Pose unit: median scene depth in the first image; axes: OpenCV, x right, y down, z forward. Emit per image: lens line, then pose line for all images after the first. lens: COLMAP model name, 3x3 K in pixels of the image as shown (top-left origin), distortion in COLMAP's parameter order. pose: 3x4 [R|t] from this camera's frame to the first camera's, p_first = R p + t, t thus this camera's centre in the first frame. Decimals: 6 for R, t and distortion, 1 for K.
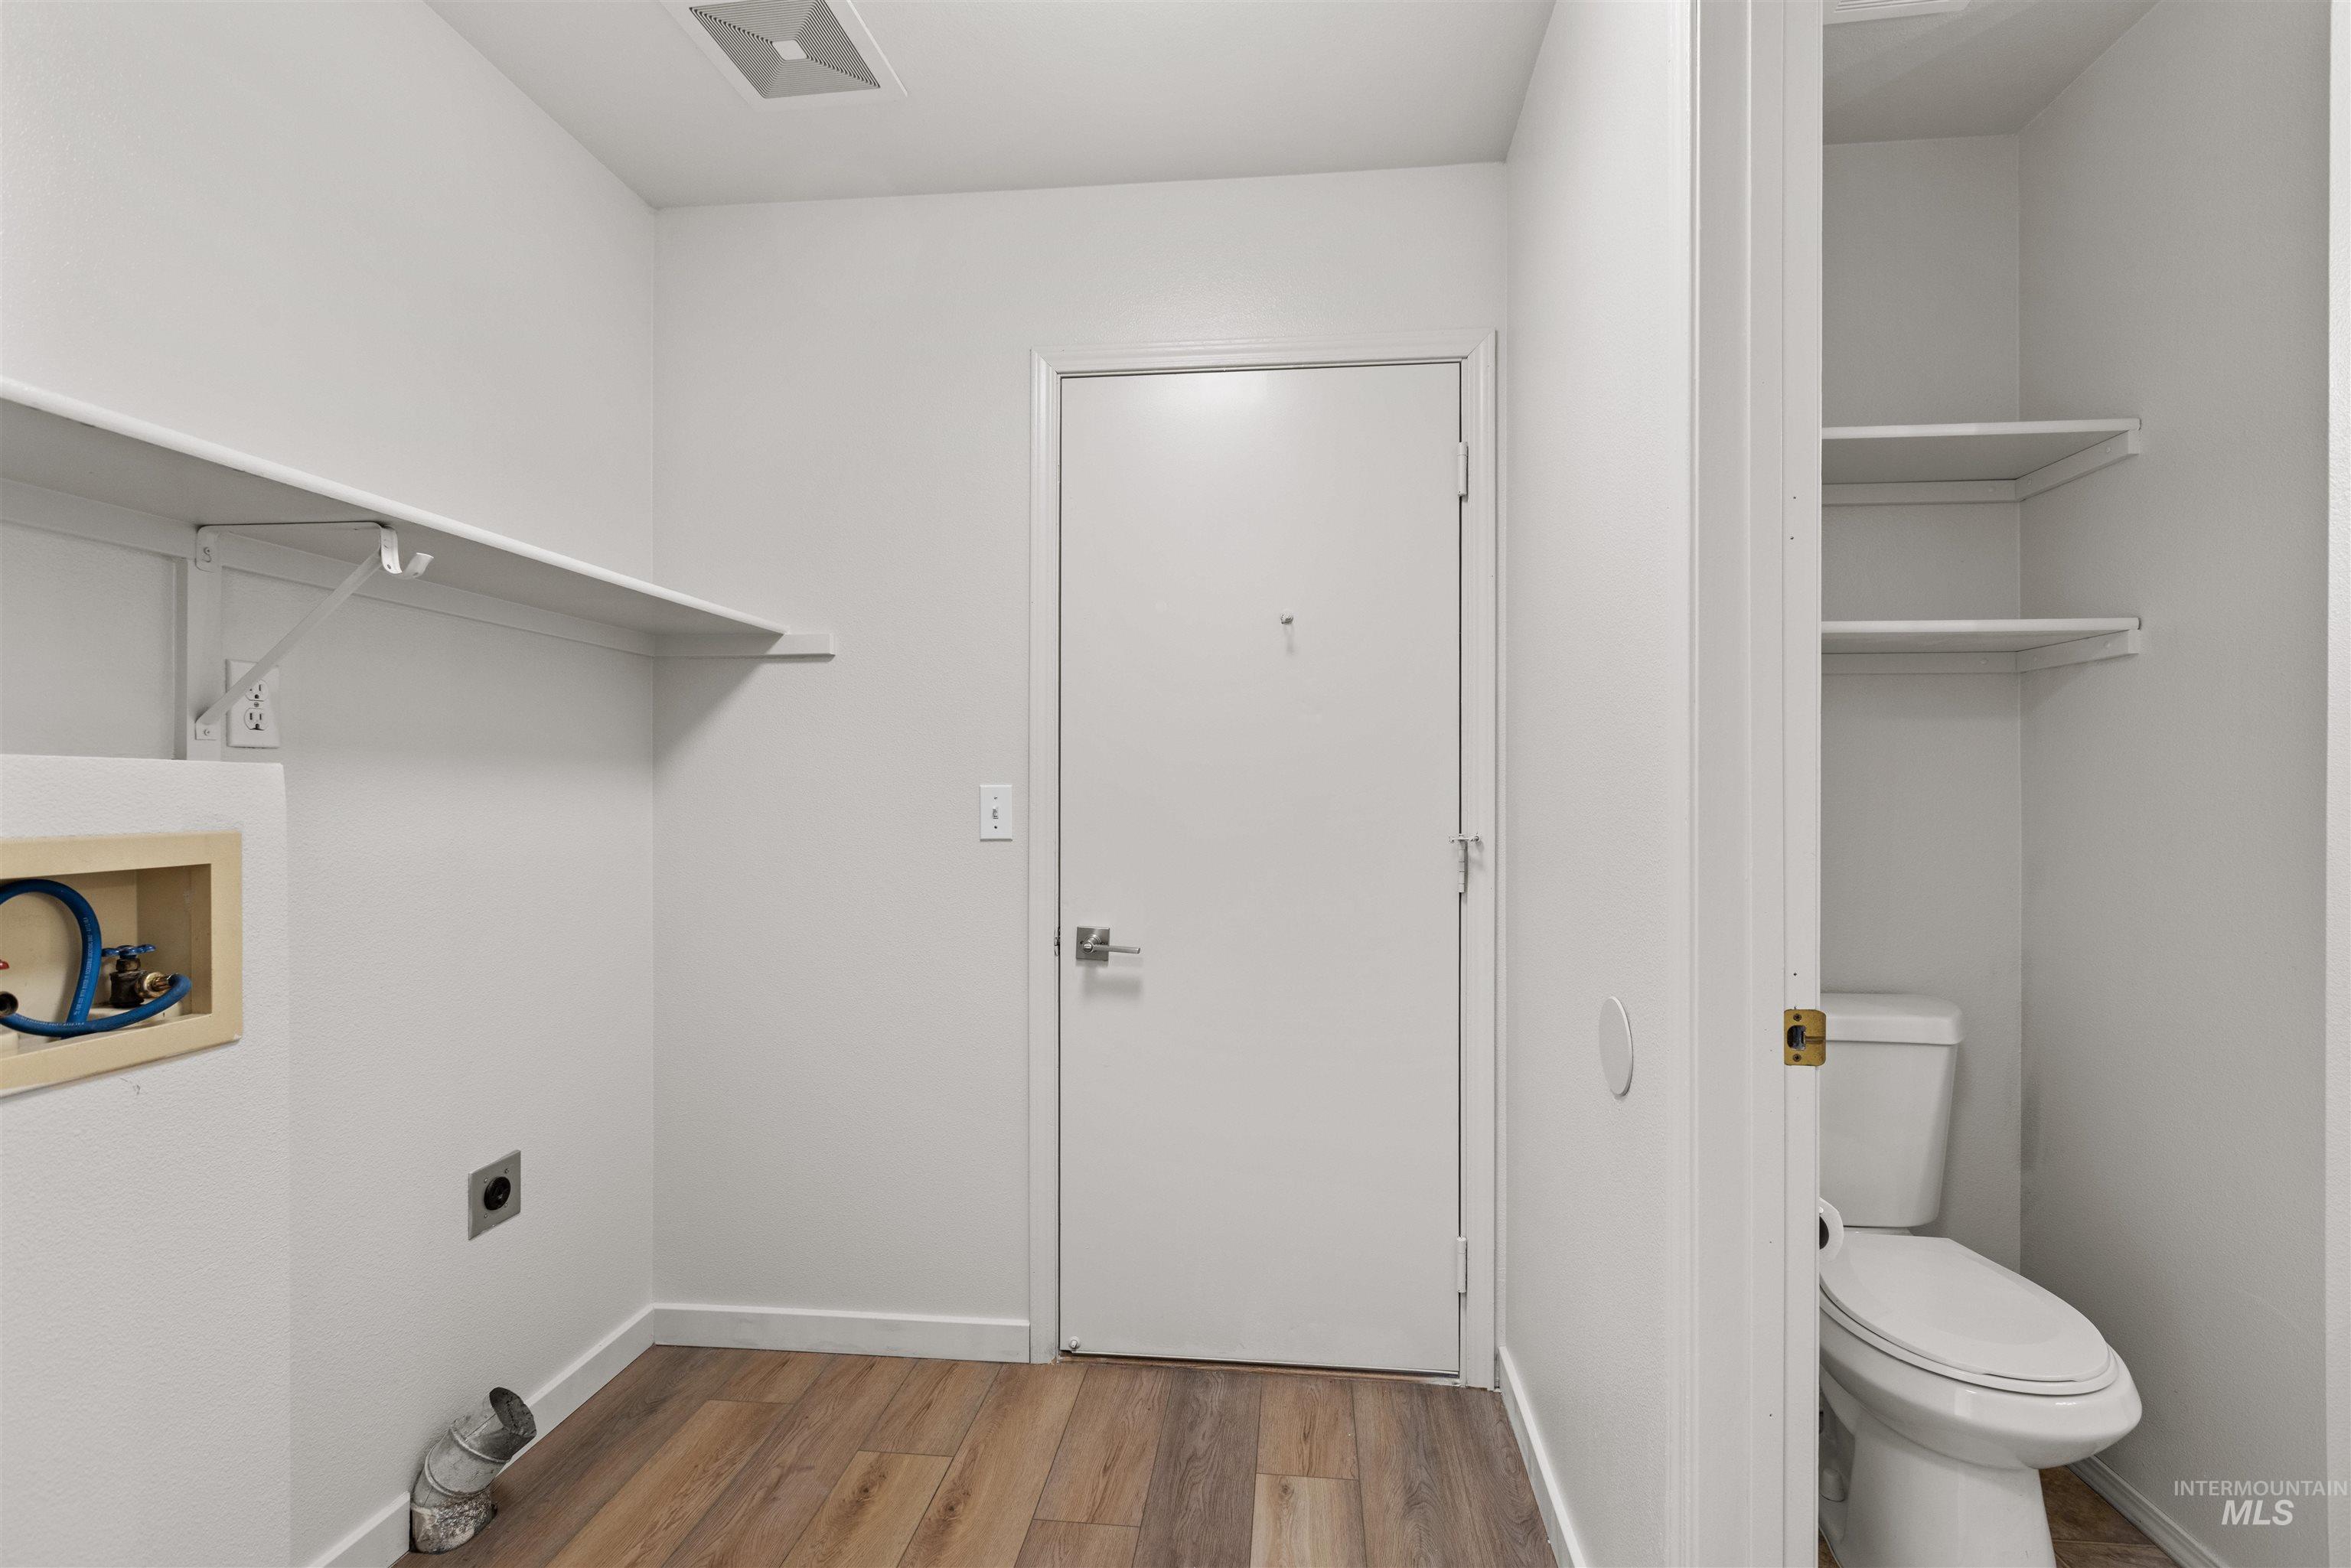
lens RADIAL K [[1058.3, 0, 1175.8], [0, 1058.3, 793.7], [0, 0, 1]] dist [0.000733, -0.000629]
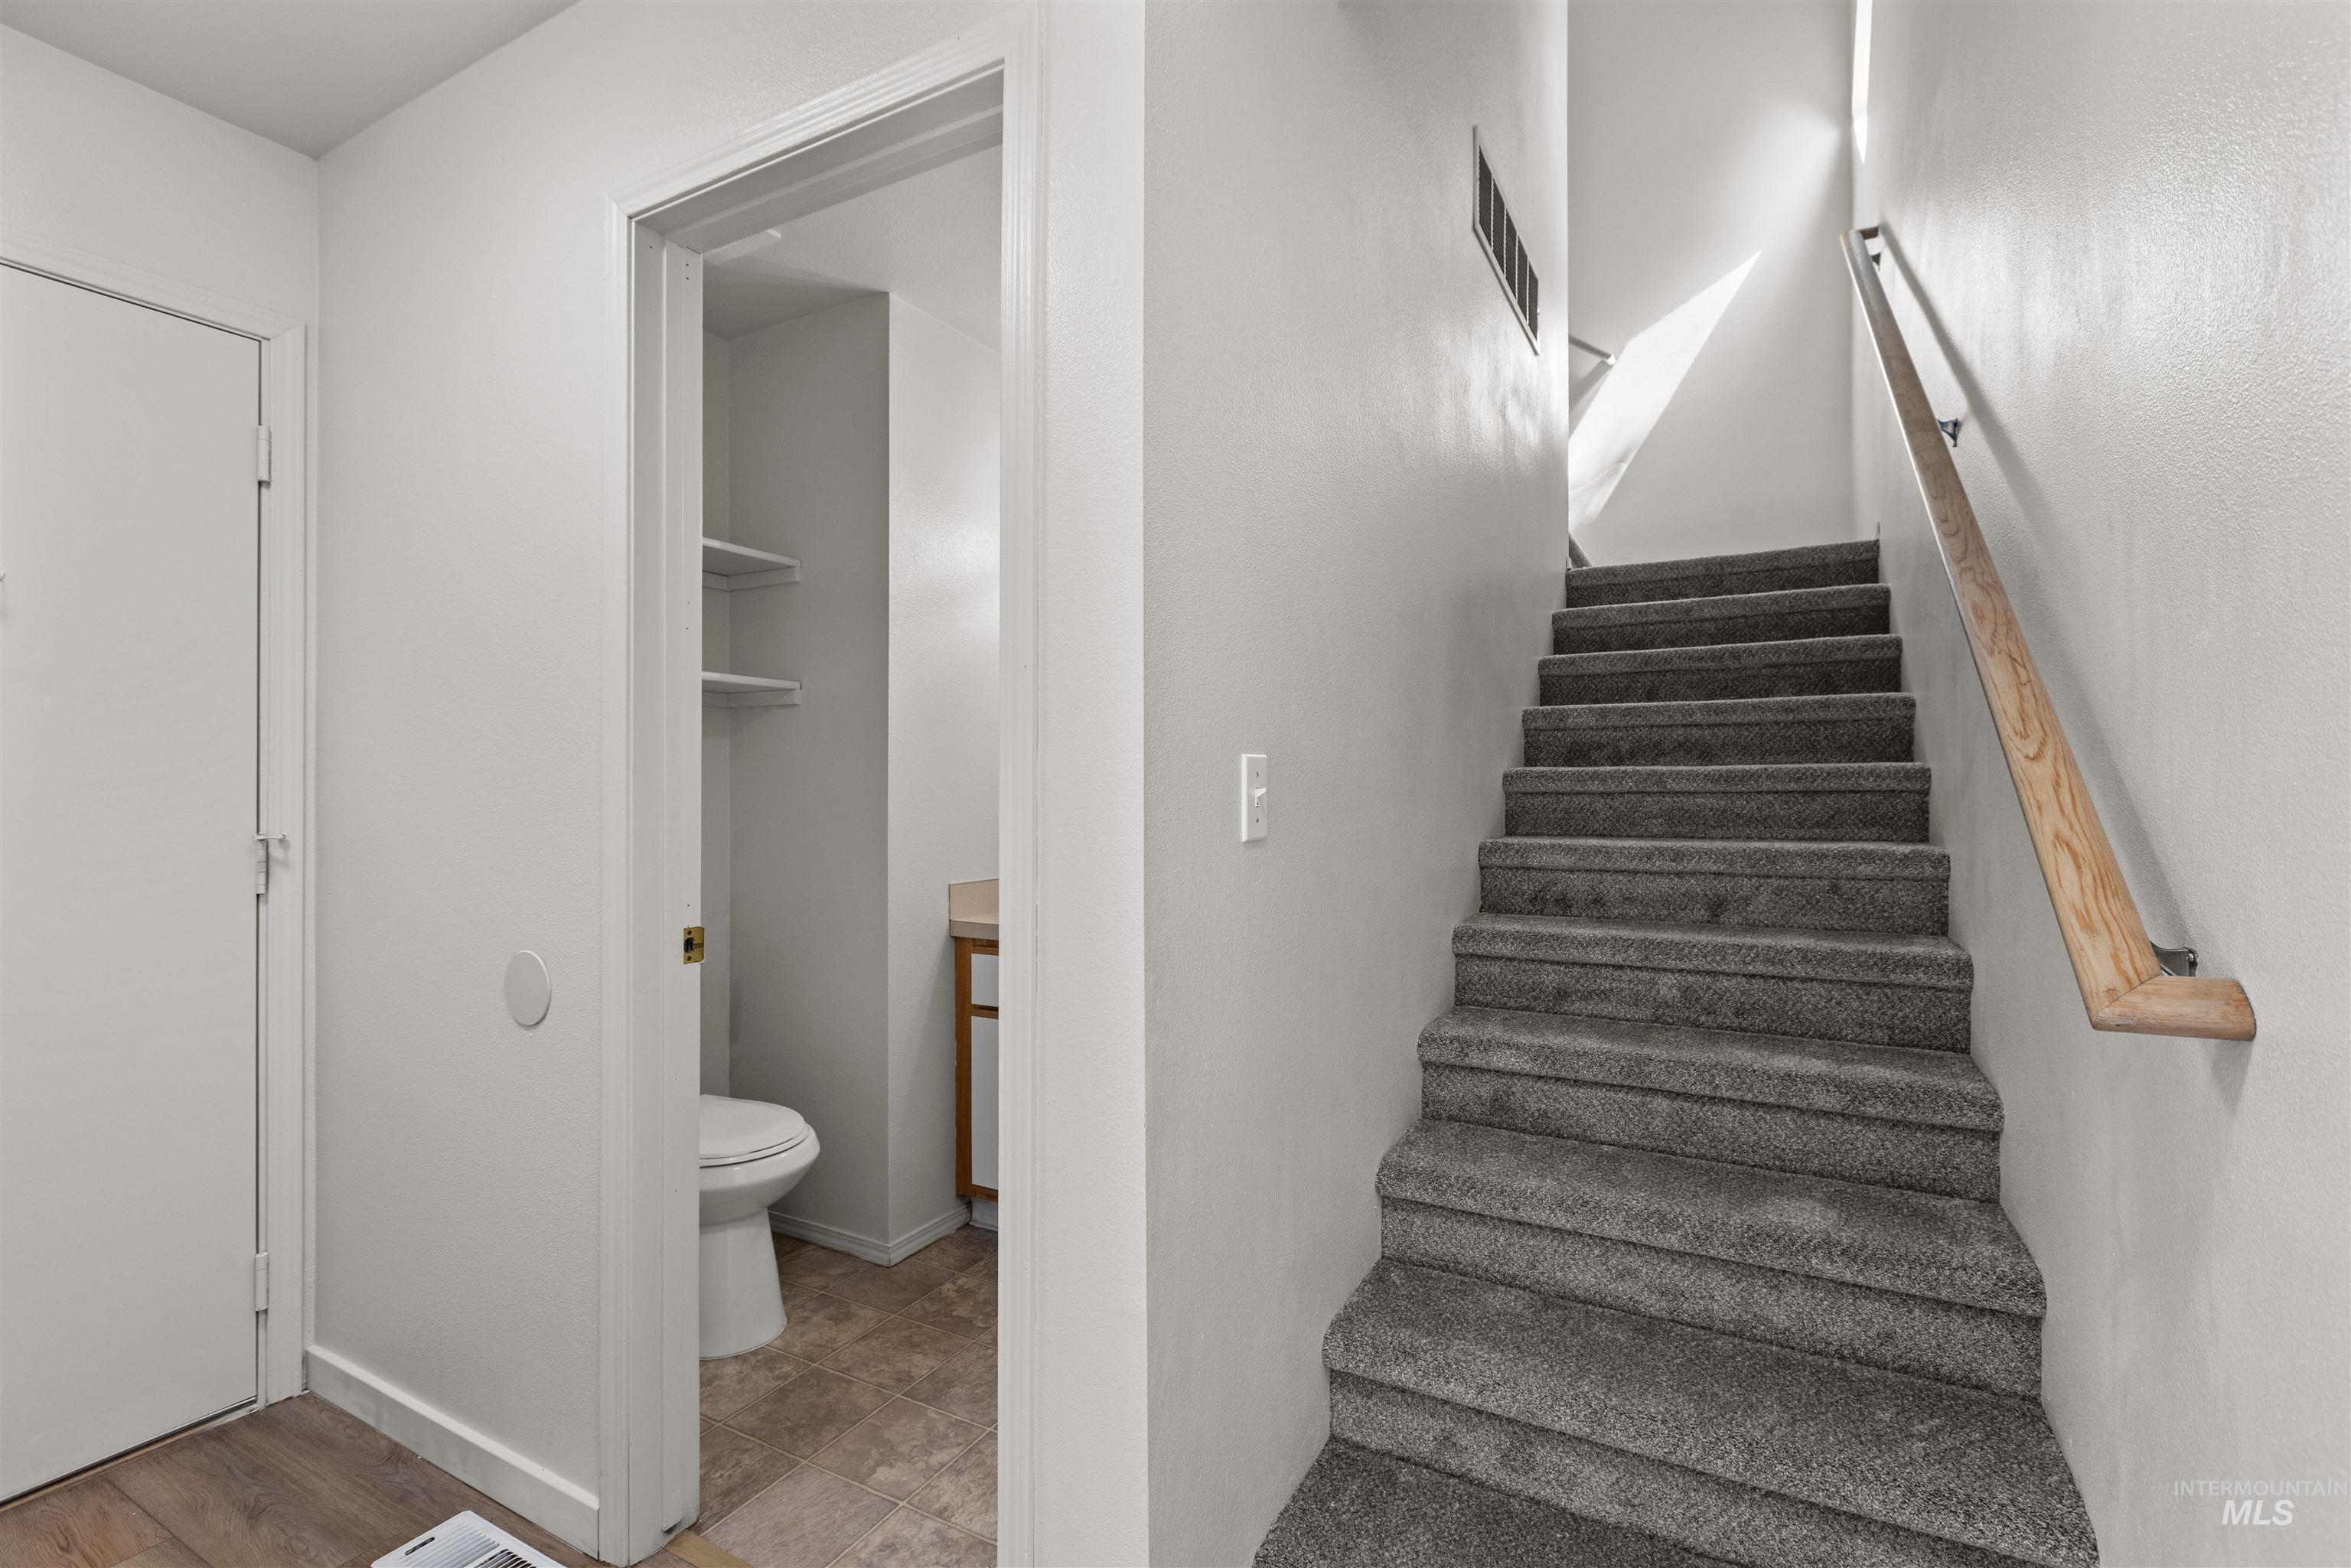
lens RADIAL K [[1079.4, 0, 1184.8], [0, 1079.4, 793.0], [0, 0, 1]] dist [-0.001077, -0.000075]
pose [[0.393896, -0.003733, 0.919147, -0.330273], [0.000732, 0.999993, 0.003747, -0.001229], [-0.919155, -0.000804, 0.393896, -0.171541]]
